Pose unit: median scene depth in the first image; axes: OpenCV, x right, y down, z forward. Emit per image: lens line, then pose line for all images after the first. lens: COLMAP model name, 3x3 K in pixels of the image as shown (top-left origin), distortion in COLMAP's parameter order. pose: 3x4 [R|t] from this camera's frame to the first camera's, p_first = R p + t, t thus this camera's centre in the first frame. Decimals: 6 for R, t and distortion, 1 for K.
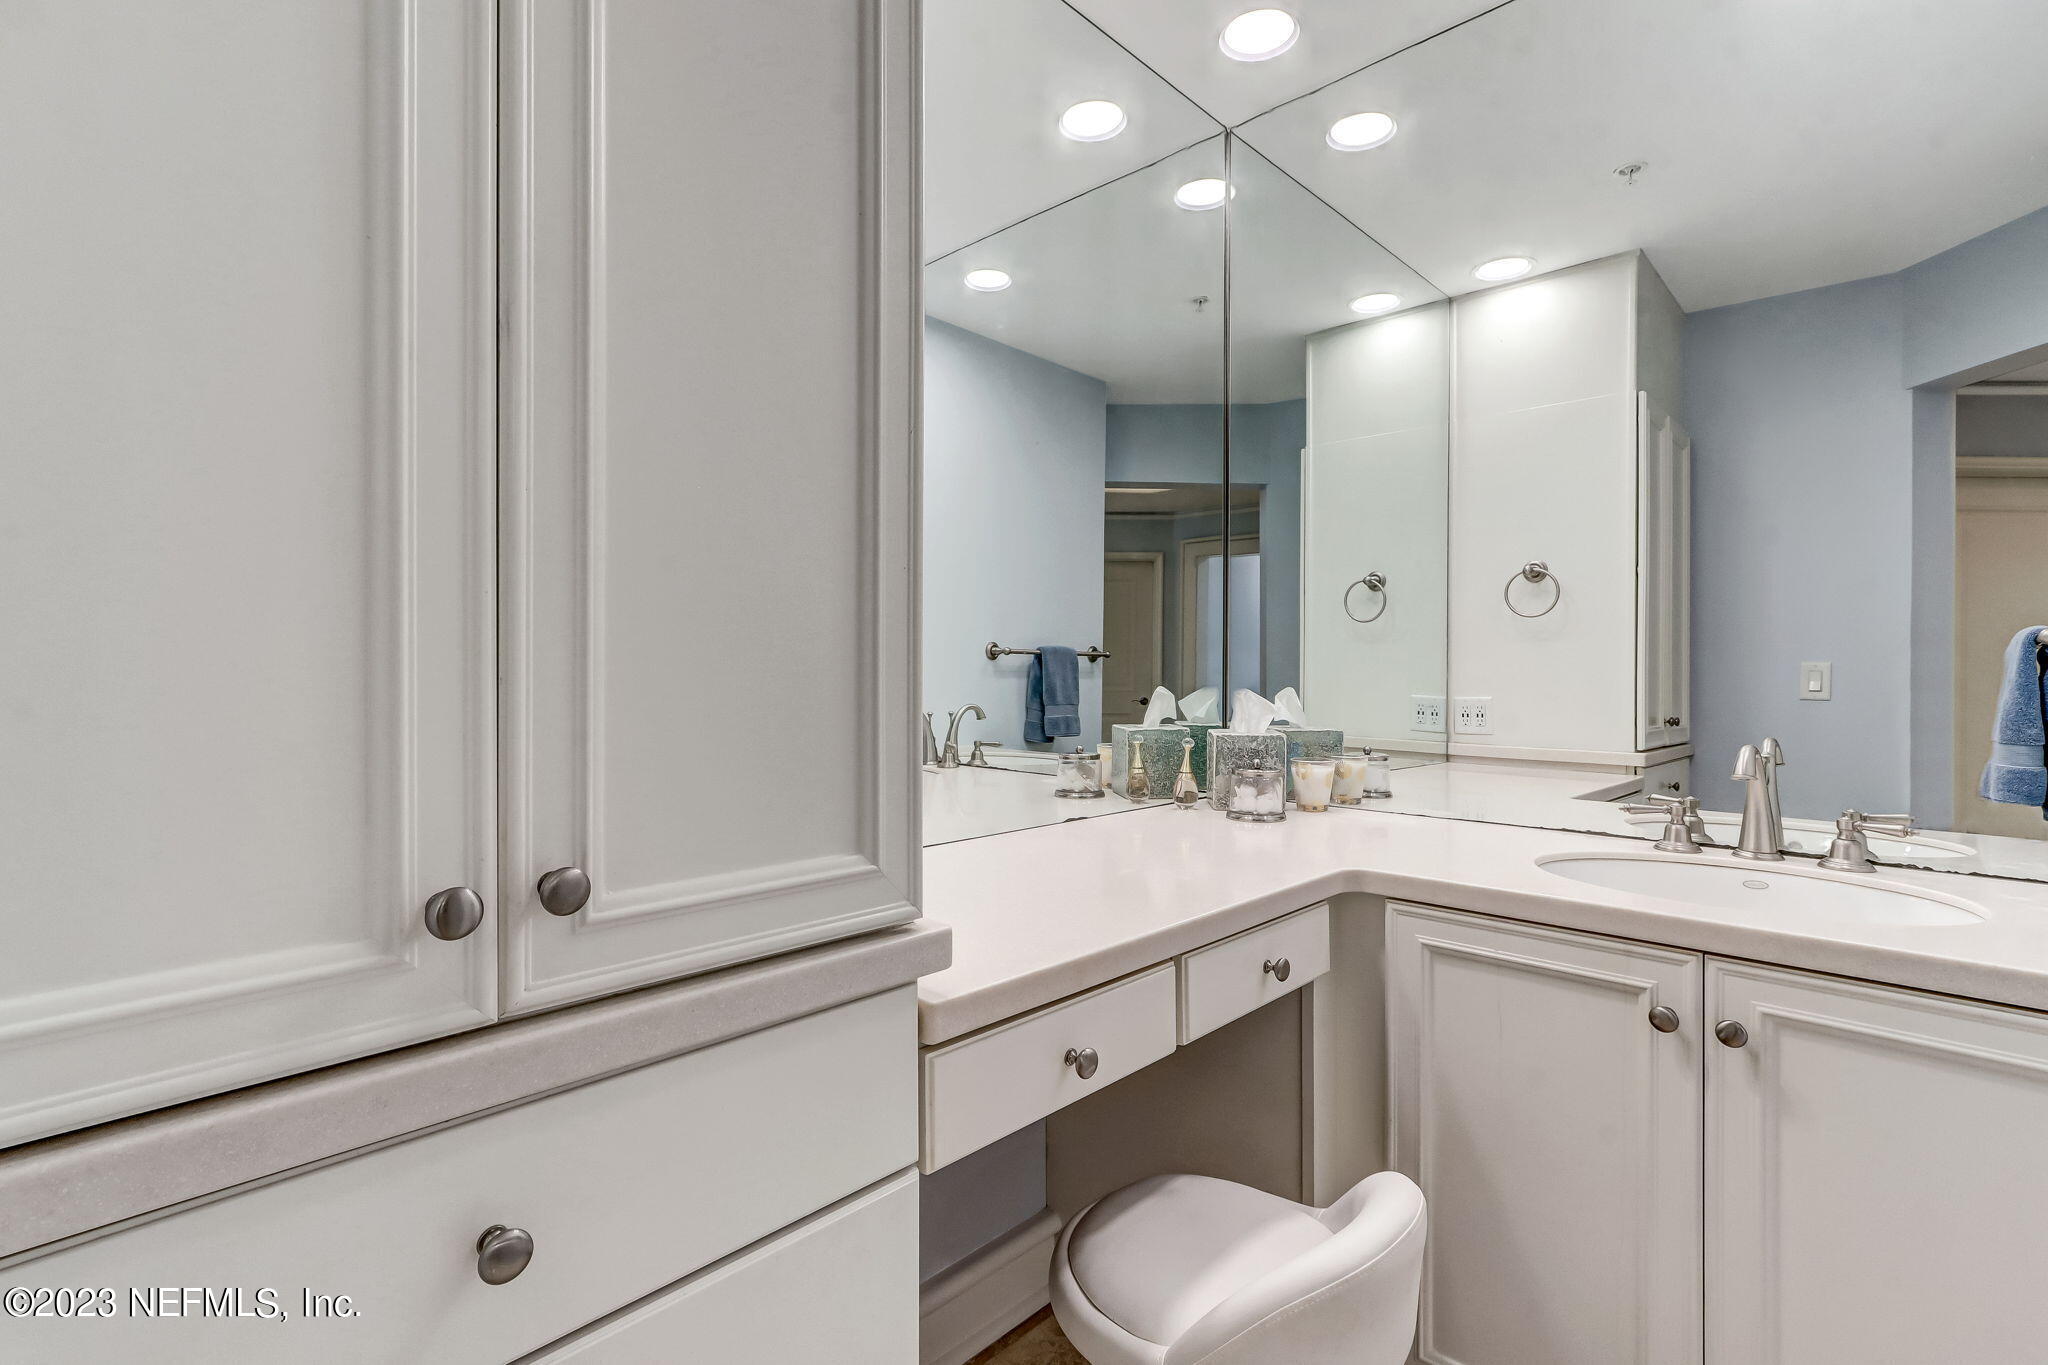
lens RADIAL K [[953.3, 0, 1008.3], [0, 953.3, 661.4], [0, 0, 1]] dist [-0.001276, 0.000392]
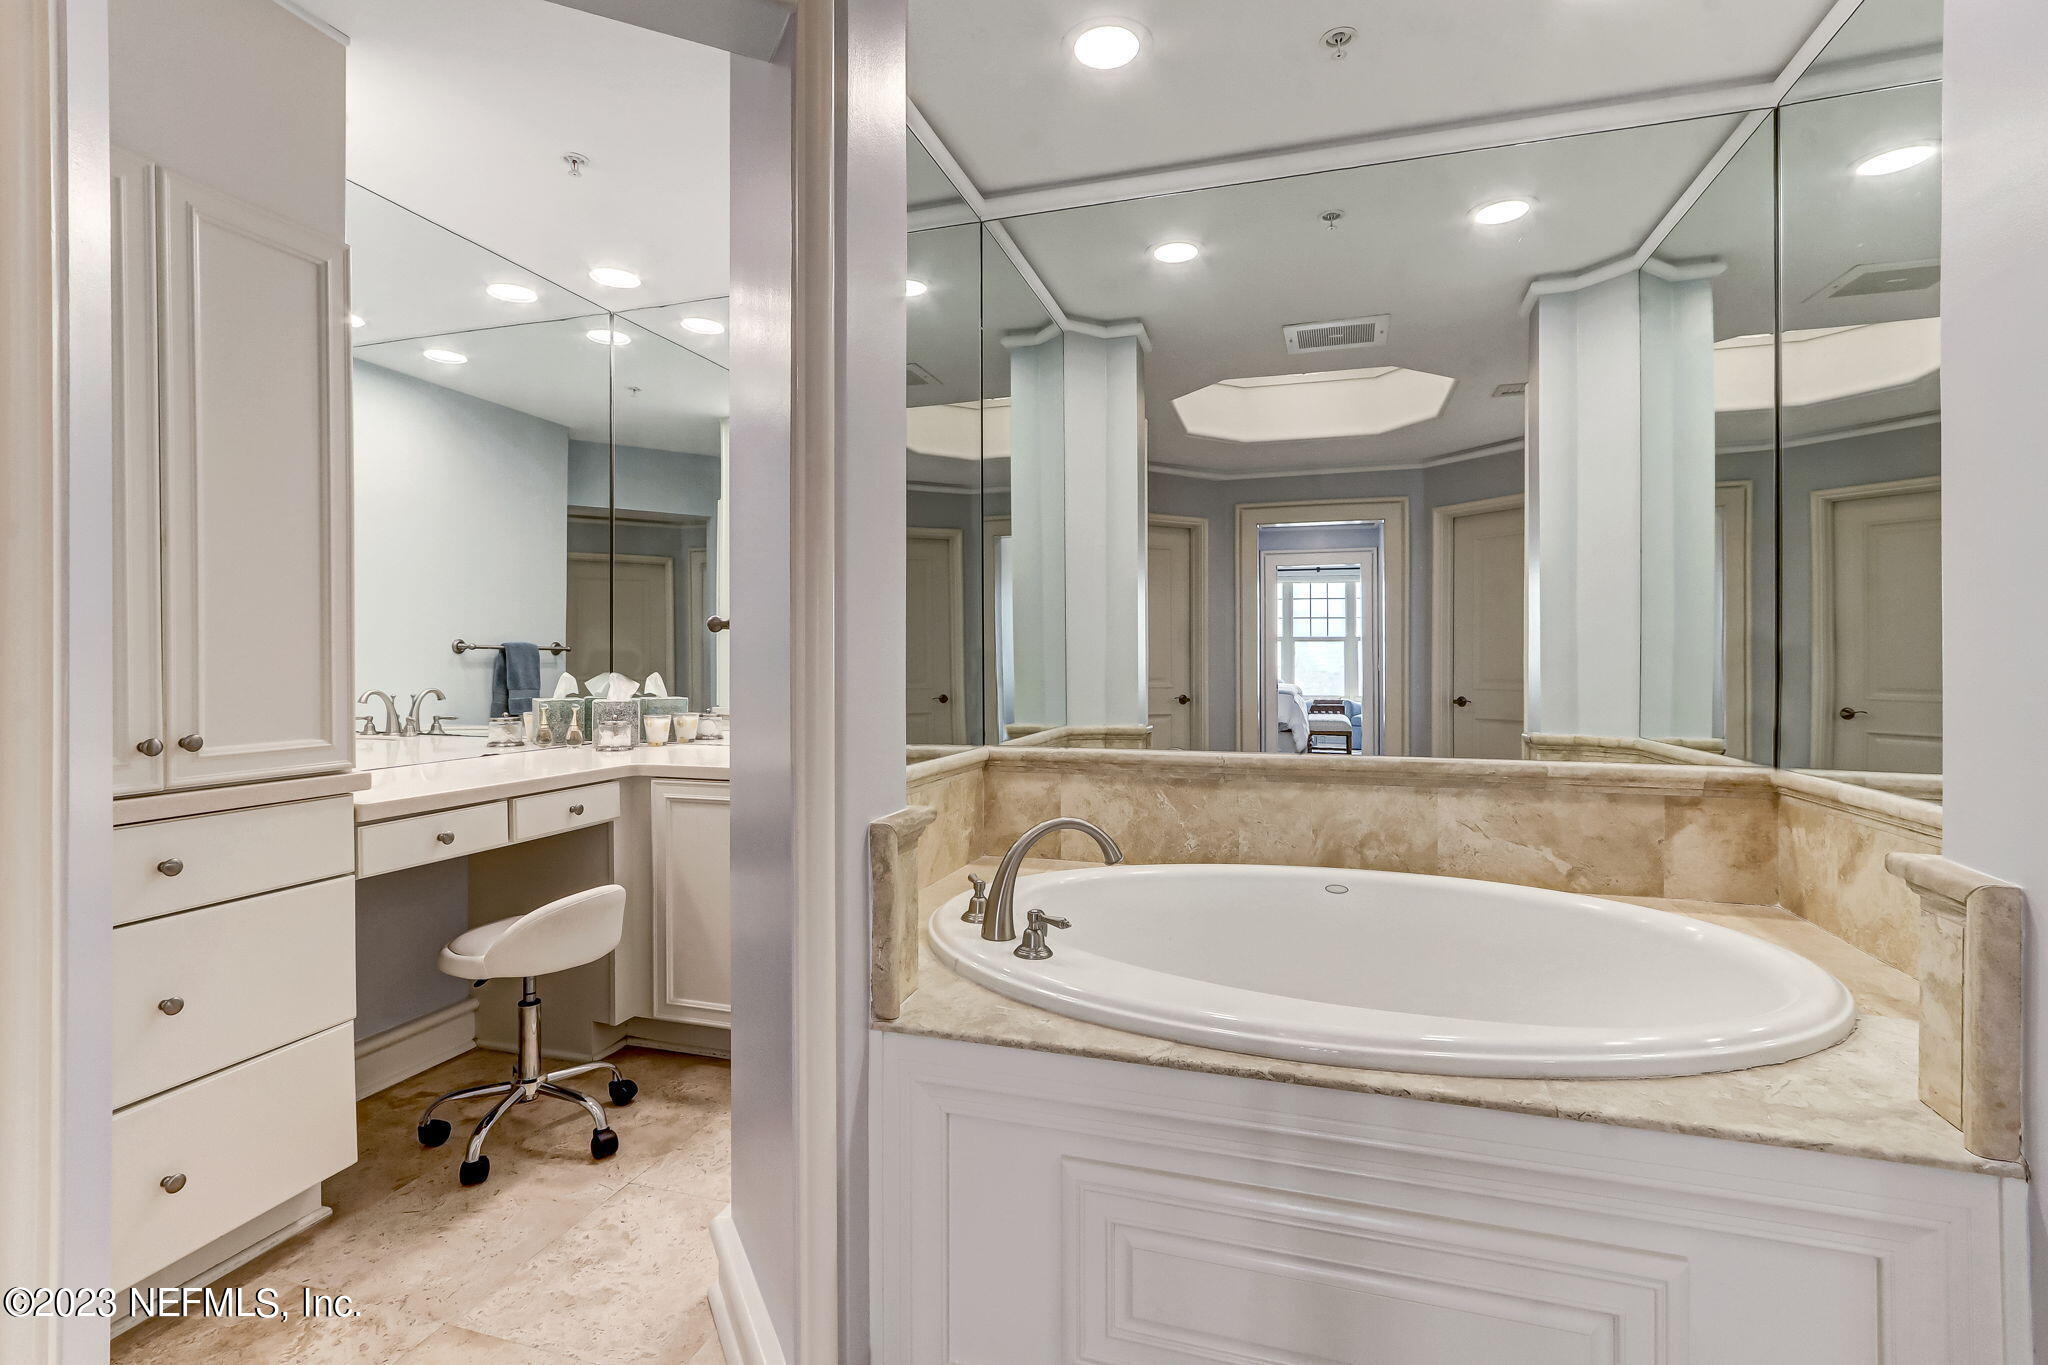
lens RADIAL K [[953.3, 0, 1008.3], [0, 953.3, 661.4], [0, 0, 1]] dist [-0.001276, 0.000392]
pose [[0.895255, -0.005822, 0.445516, 0.121772], [0.001294, 0.999944, 0.010468, -0.006178], [-0.445552, -0.008795, 0.895213, -0.723770]]
